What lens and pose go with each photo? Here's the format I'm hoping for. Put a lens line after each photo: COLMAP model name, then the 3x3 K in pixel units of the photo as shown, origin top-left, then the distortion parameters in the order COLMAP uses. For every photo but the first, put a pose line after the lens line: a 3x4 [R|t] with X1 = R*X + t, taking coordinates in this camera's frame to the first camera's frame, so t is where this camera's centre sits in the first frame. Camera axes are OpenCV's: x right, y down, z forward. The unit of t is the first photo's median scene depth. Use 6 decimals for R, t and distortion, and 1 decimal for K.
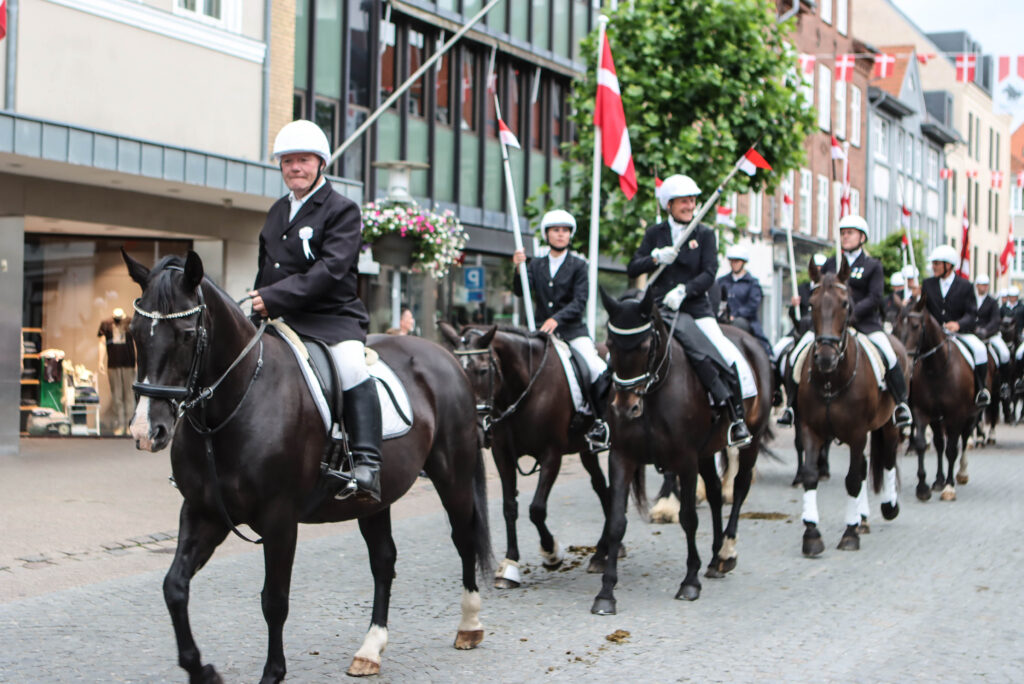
lens RADIAL K [[1668.4, 0, 512.0], [0, 1668.4, 342.0], [0, 0, 1]] dist [-0.073917, -0.152581]
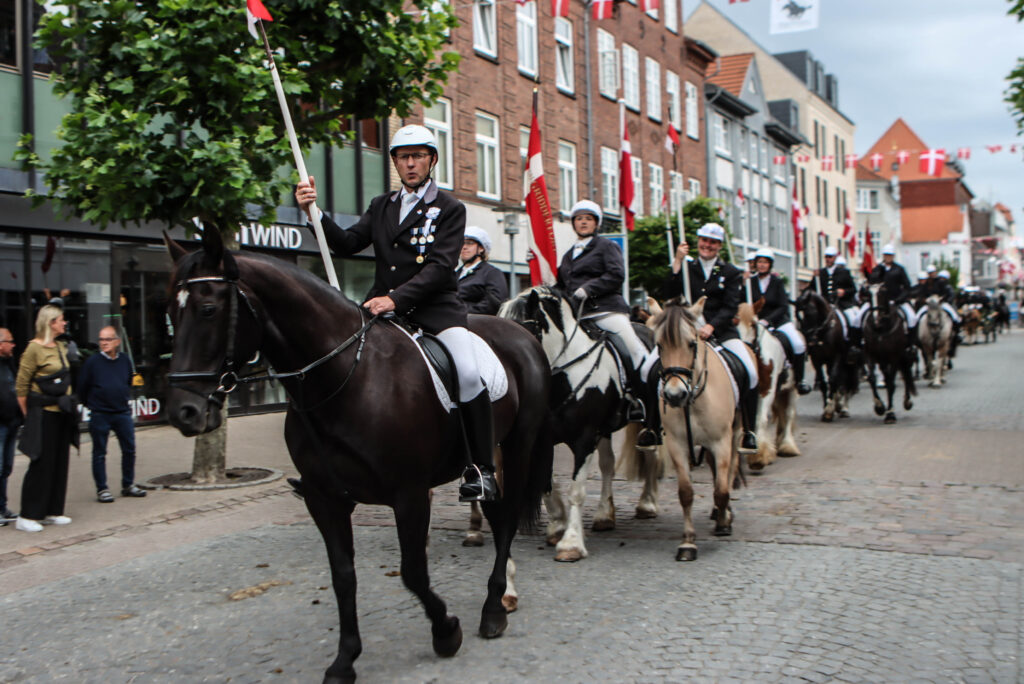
lens RADIAL K [[1130.2, 0, 512.0], [0, 1130.2, 342.0], [0, 0, 1]] dist [-0.129890, 0.140195]
pose [[0.998592, -0.046072, -0.026304, 0.219457], [0.046387, 0.998857, 0.011497, -0.002094], [0.025744, -0.012701, 0.999588, 0.582514]]
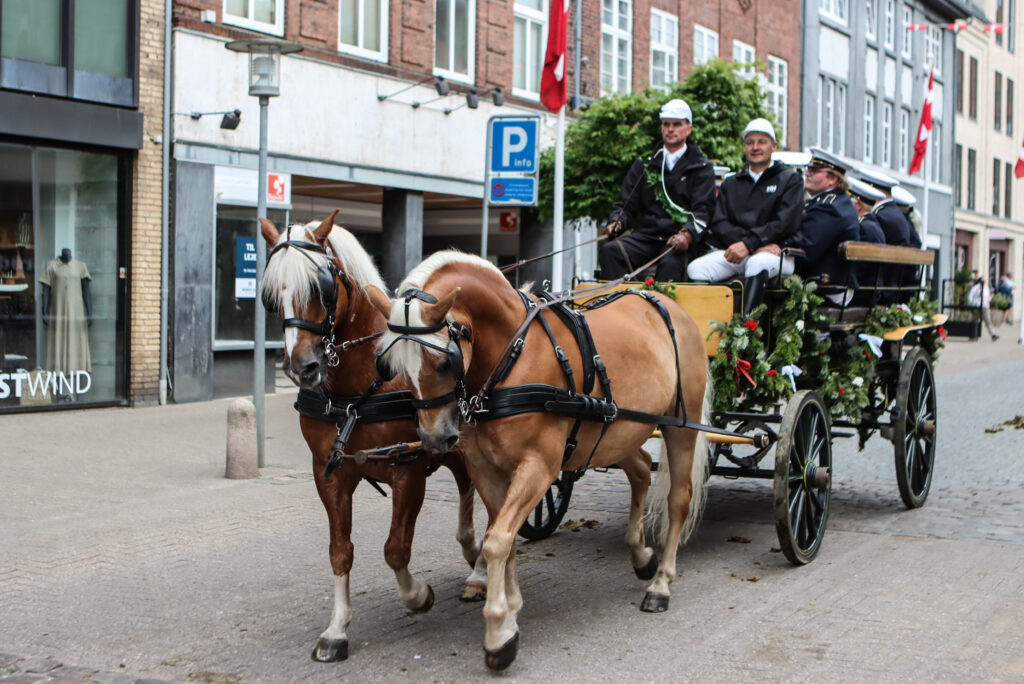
lens RADIAL K [[1532.0, 0, 512.0], [0, 1532.0, 342.0], [0, 0, 1]] dist [-0.088302, 0.084399]
pose [[0.996640, -0.004263, -0.081791, 0.316940], [0.007138, 0.999366, 0.034889, -0.000224], [0.081591, -0.035356, 0.996039, 0.805709]]
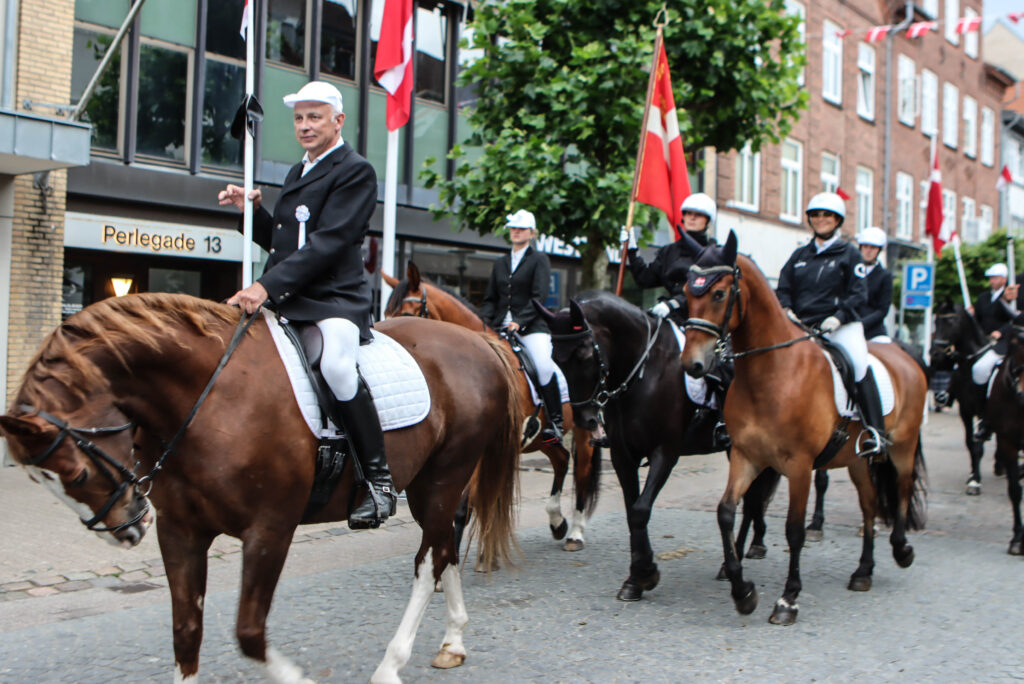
lens RADIAL K [[1130.2, 0, 512.0], [0, 1130.2, 342.0], [0, 0, 1]] dist [-0.129890, 0.140195]
pose [[0.970115, 0.008595, -0.242495, 0.180868], [-0.009484, 0.999952, -0.002498, -0.002313], [0.242462, 0.004723, 0.970149, 0.522184]]
